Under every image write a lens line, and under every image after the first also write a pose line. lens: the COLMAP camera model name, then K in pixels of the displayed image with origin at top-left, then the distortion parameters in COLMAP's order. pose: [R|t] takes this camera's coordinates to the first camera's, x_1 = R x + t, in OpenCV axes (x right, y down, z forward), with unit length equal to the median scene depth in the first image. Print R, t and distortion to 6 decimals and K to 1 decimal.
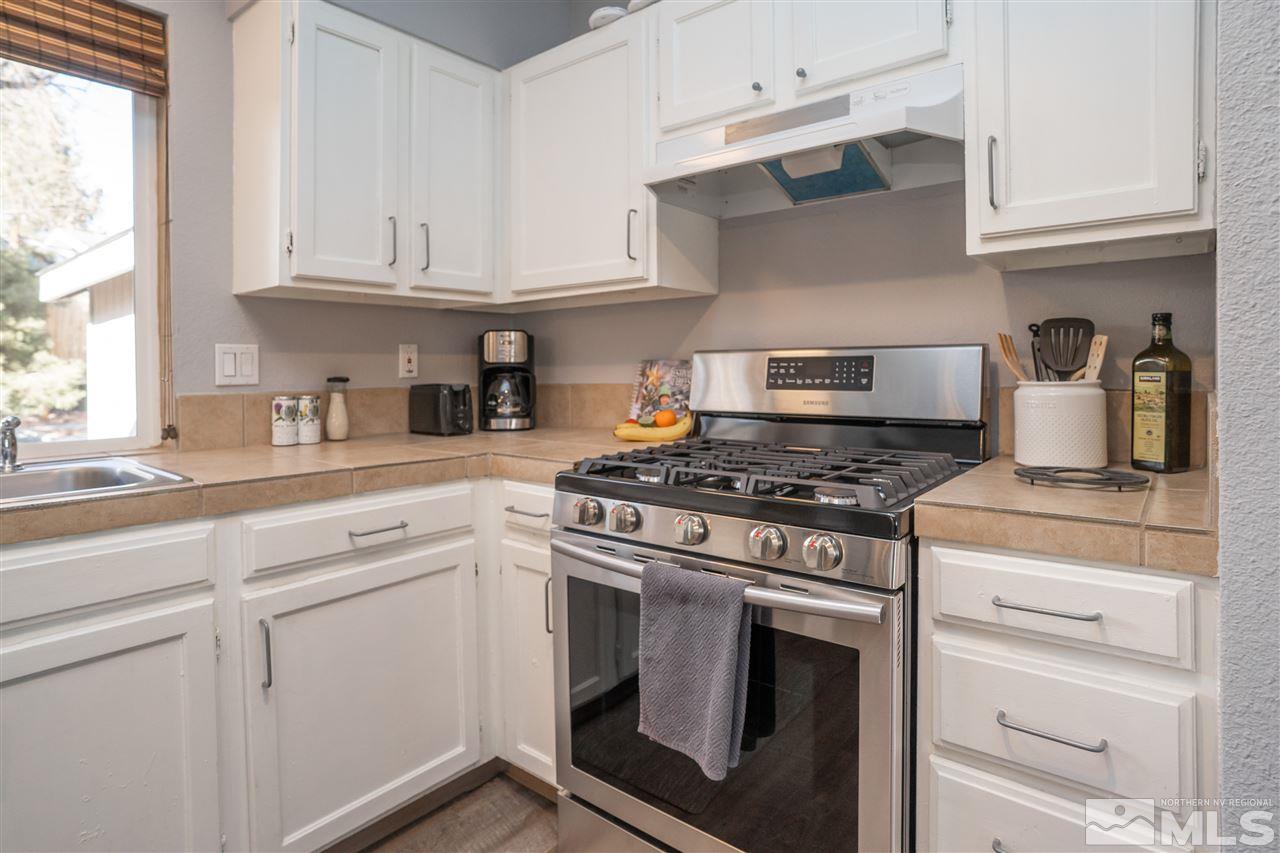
lens RADIAL K [[695.5, 0, 602.5], [0, 695.5, 381.7], [0, 0, 1]] dist [-0.054549, 0.020796]
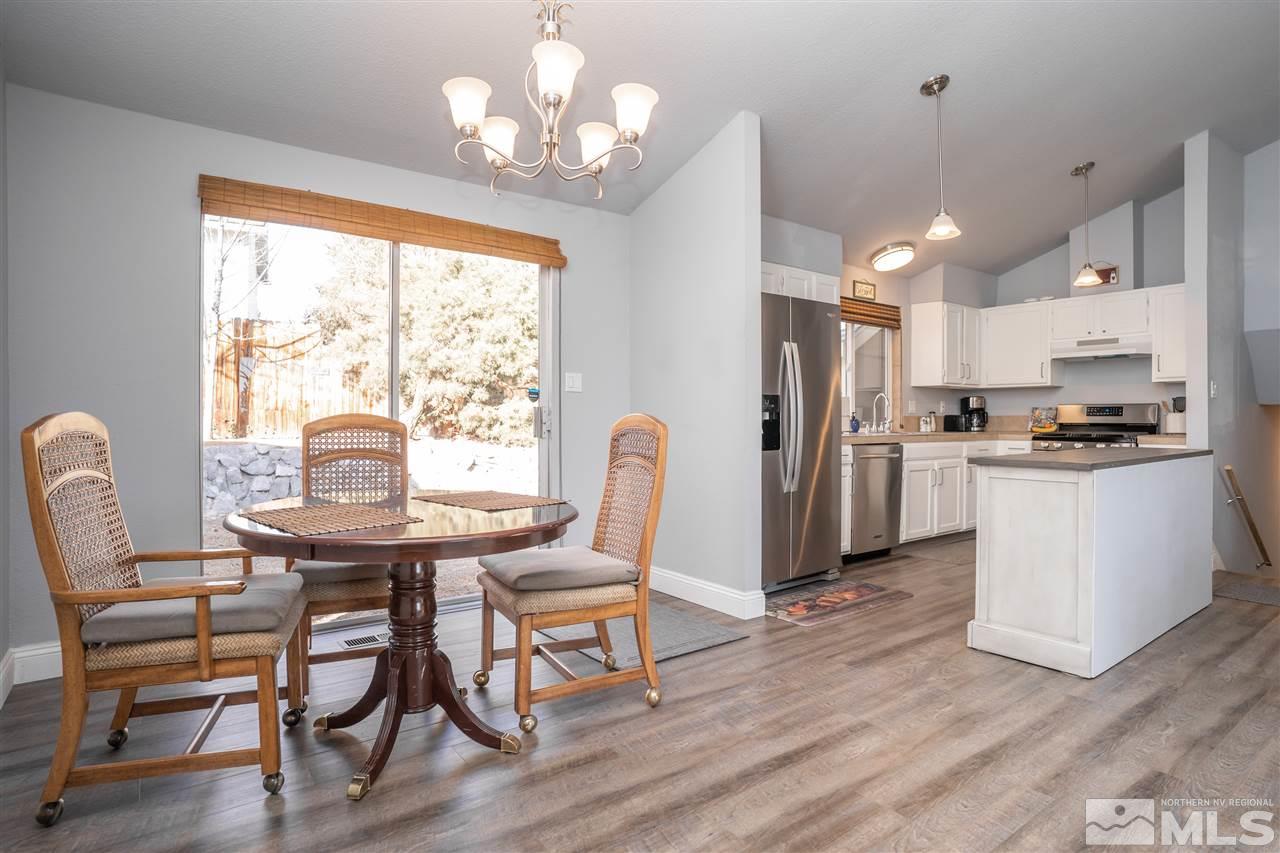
lens RADIAL K [[665.1, 0, 648.5], [0, 665.1, 419.5], [0, 0, 1]] dist [-0.018388, 0.001871]
pose [[0.980674, 0.015623, -0.195022, -1.232946], [-0.018911, 0.999708, -0.015009, 0.115432], [0.194731, 0.018407, 0.980684, -2.575149]]
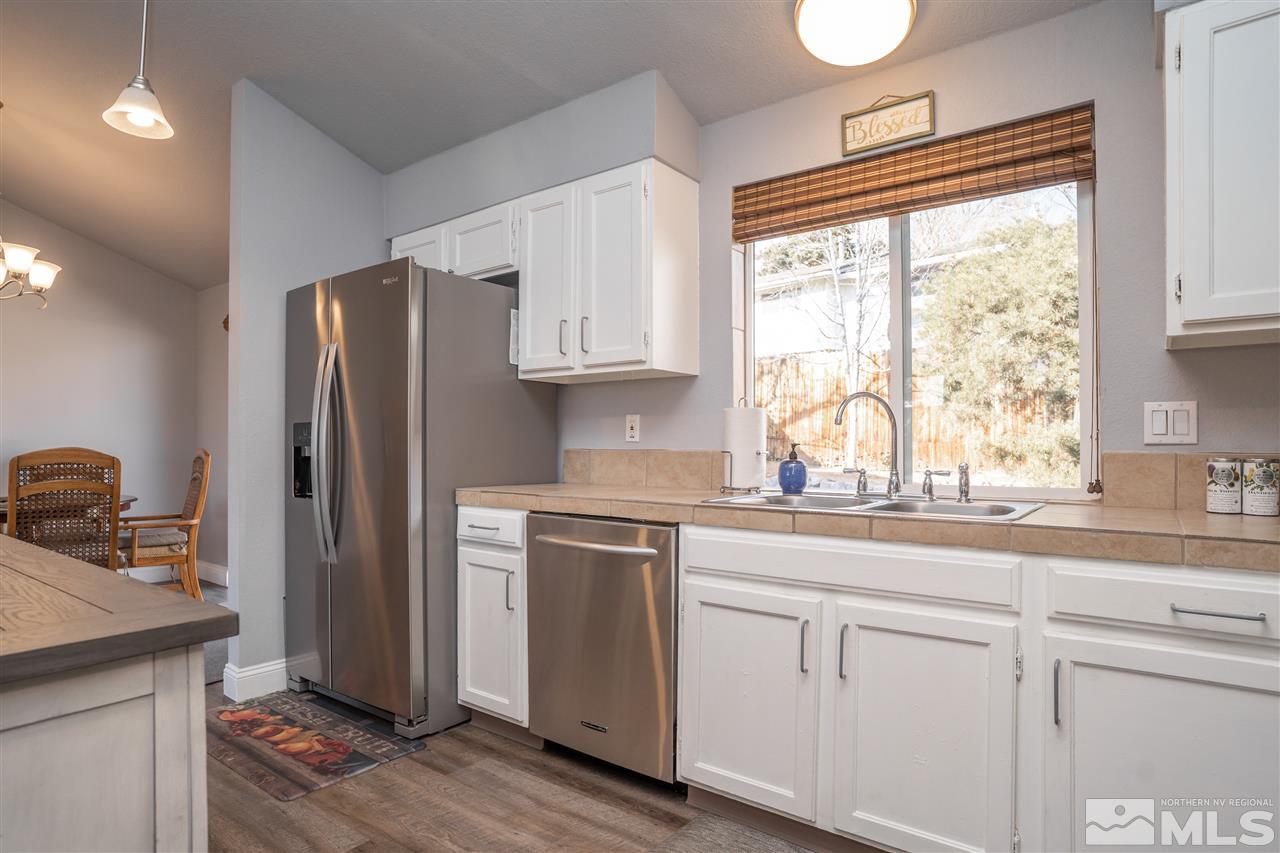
lens RADIAL K [[695.5, 0, 647.5], [0, 695.5, 452.0], [0, 0, 1]] dist [-0.054549, 0.020796]
pose [[0.083185, 0.021492, -0.996302, 0.372585], [-0.023668, 0.999528, 0.019585, 0.015078], [0.996253, 0.021952, 0.083654, 0.202399]]
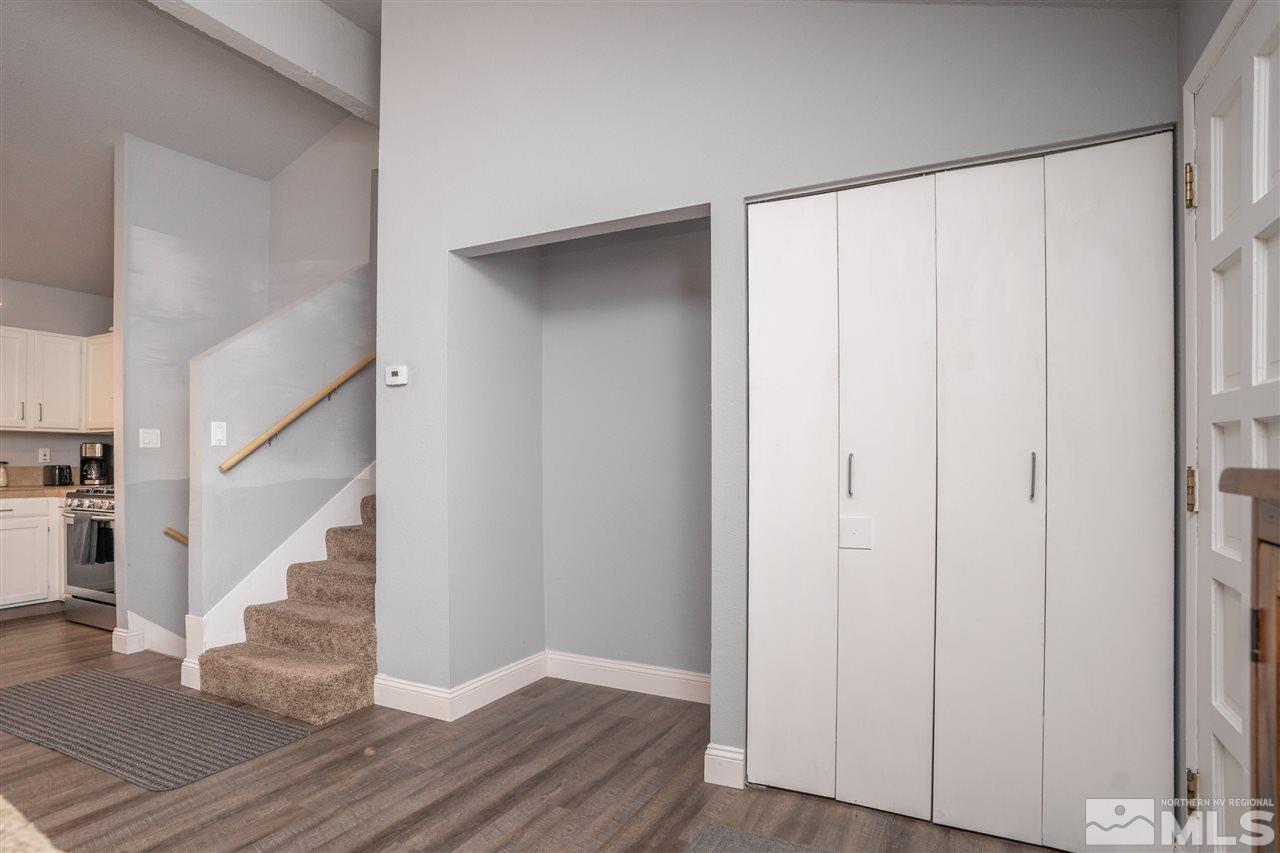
lens RADIAL K [[695.5, 0, 644.9], [0, 695.5, 450.2], [0, 0, 1]] dist [-0.054549, 0.020796]
pose [[0.968744, 0.015153, 0.247600, 1.466075], [-0.006665, 0.999362, -0.035082, 0.026317], [-0.247973, 0.032335, 0.968227, -2.243004]]
